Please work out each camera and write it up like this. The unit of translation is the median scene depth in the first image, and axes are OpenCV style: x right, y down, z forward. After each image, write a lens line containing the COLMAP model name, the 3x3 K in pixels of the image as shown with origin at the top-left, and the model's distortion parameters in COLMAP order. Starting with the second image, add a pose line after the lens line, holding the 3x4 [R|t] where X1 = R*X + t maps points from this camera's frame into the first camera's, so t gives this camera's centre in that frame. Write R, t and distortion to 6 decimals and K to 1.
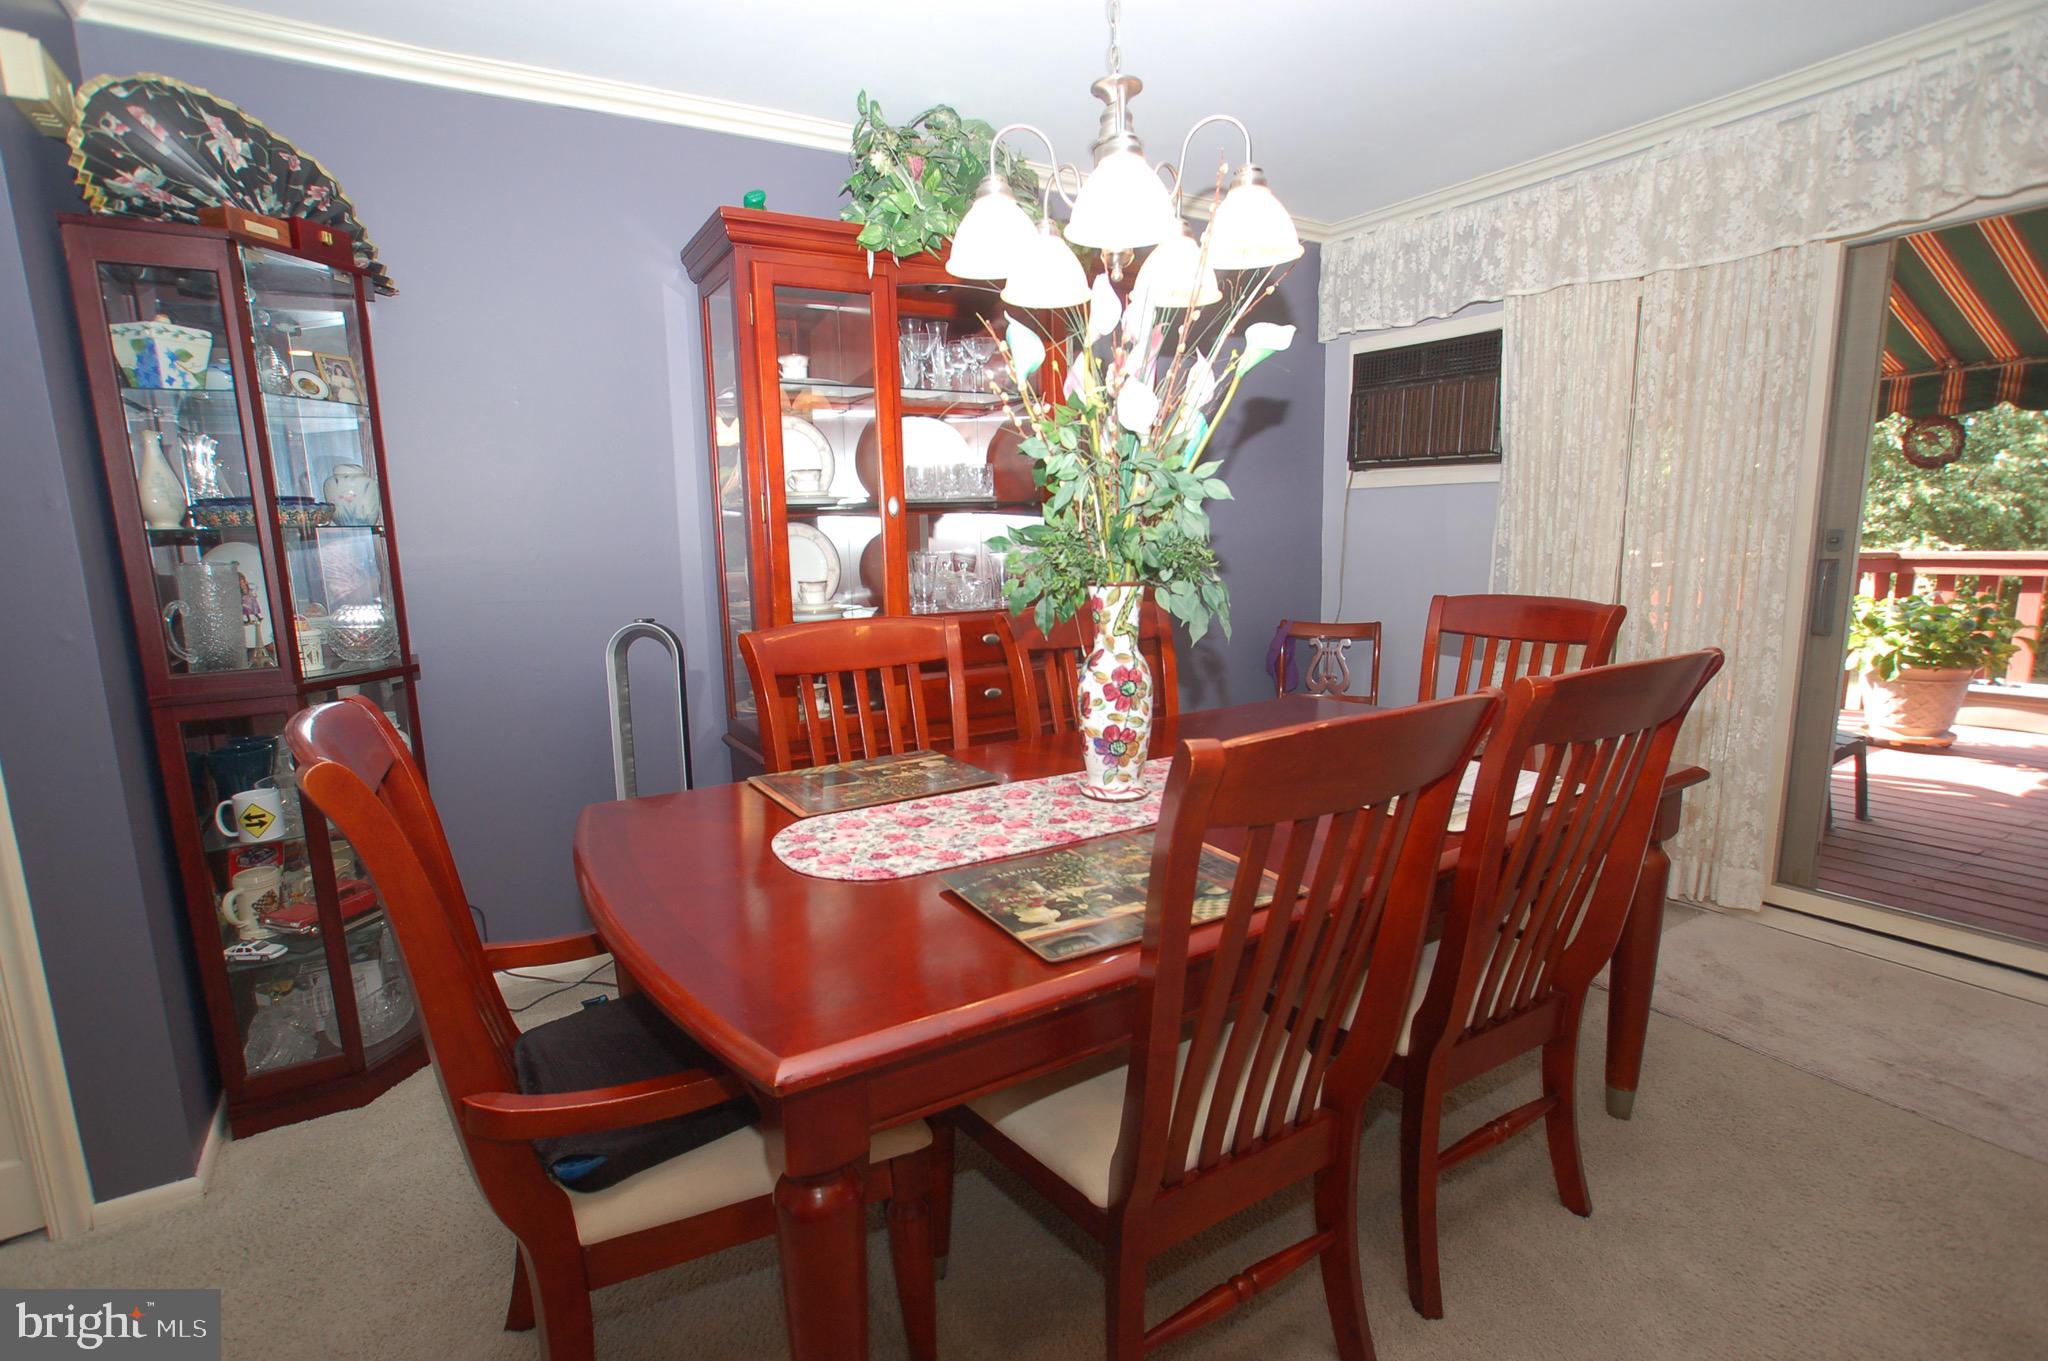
lens RADIAL K [[979.6, 0, 1023.0], [0, 979.6, 715.4], [0, 0, 1]] dist [-0.111048, 0.044890]
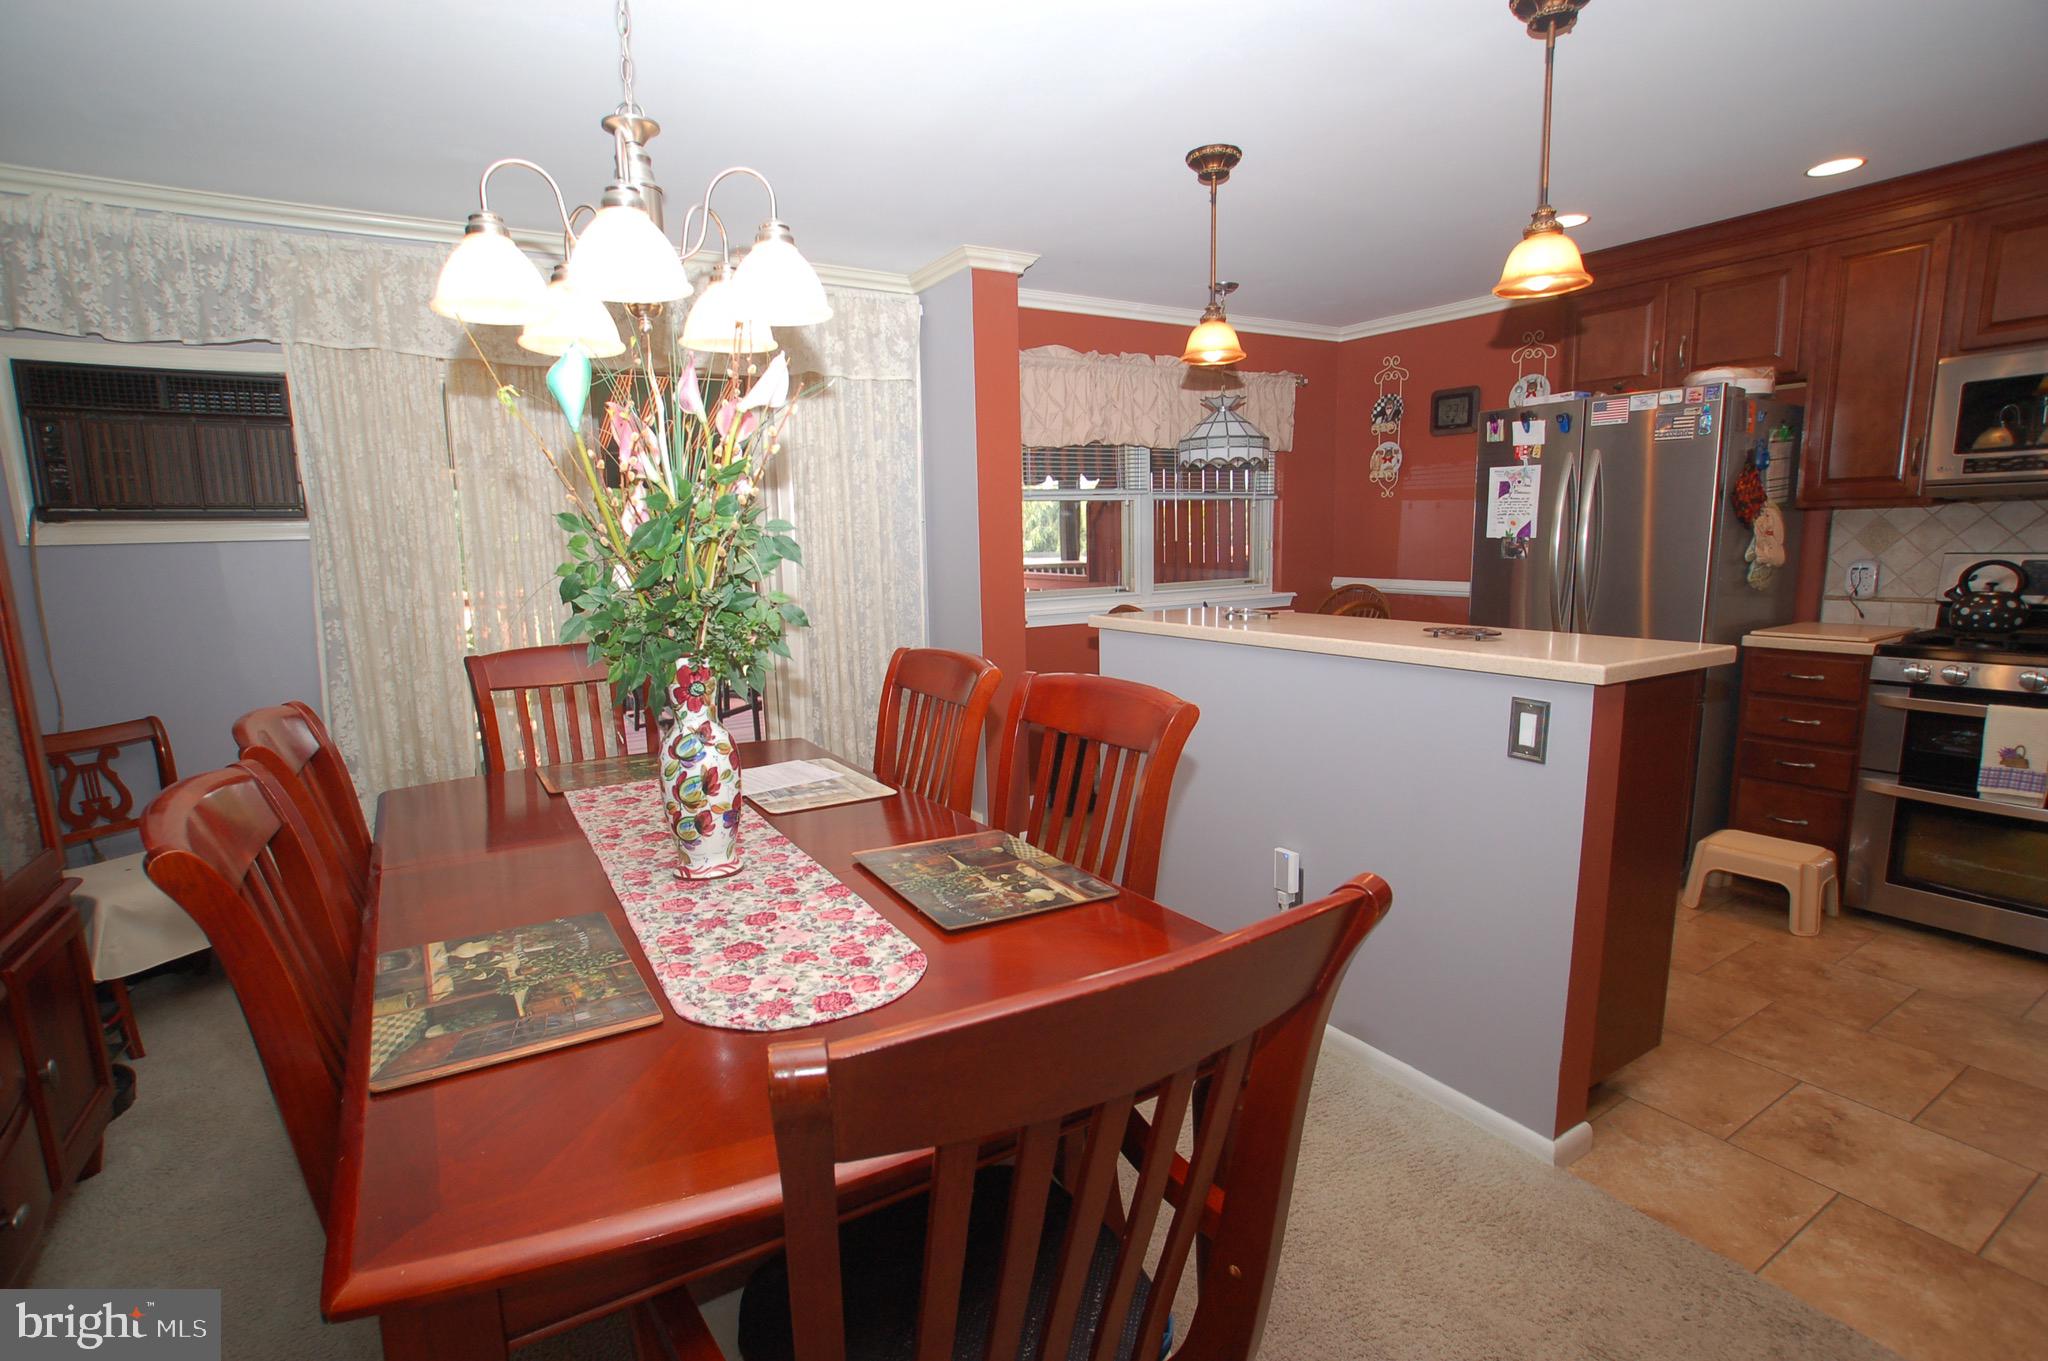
lens RADIAL K [[963.2, 0, 1015.7], [0, 963.2, 703.5], [0, 0, 1]] dist [-0.065776, 0.023483]
pose [[0.009052, -0.141589, 0.989884, -0.875679], [0.208875, 0.968355, 0.136599, -0.155732], [-0.977900, 0.205526, 0.038340, 0.697516]]
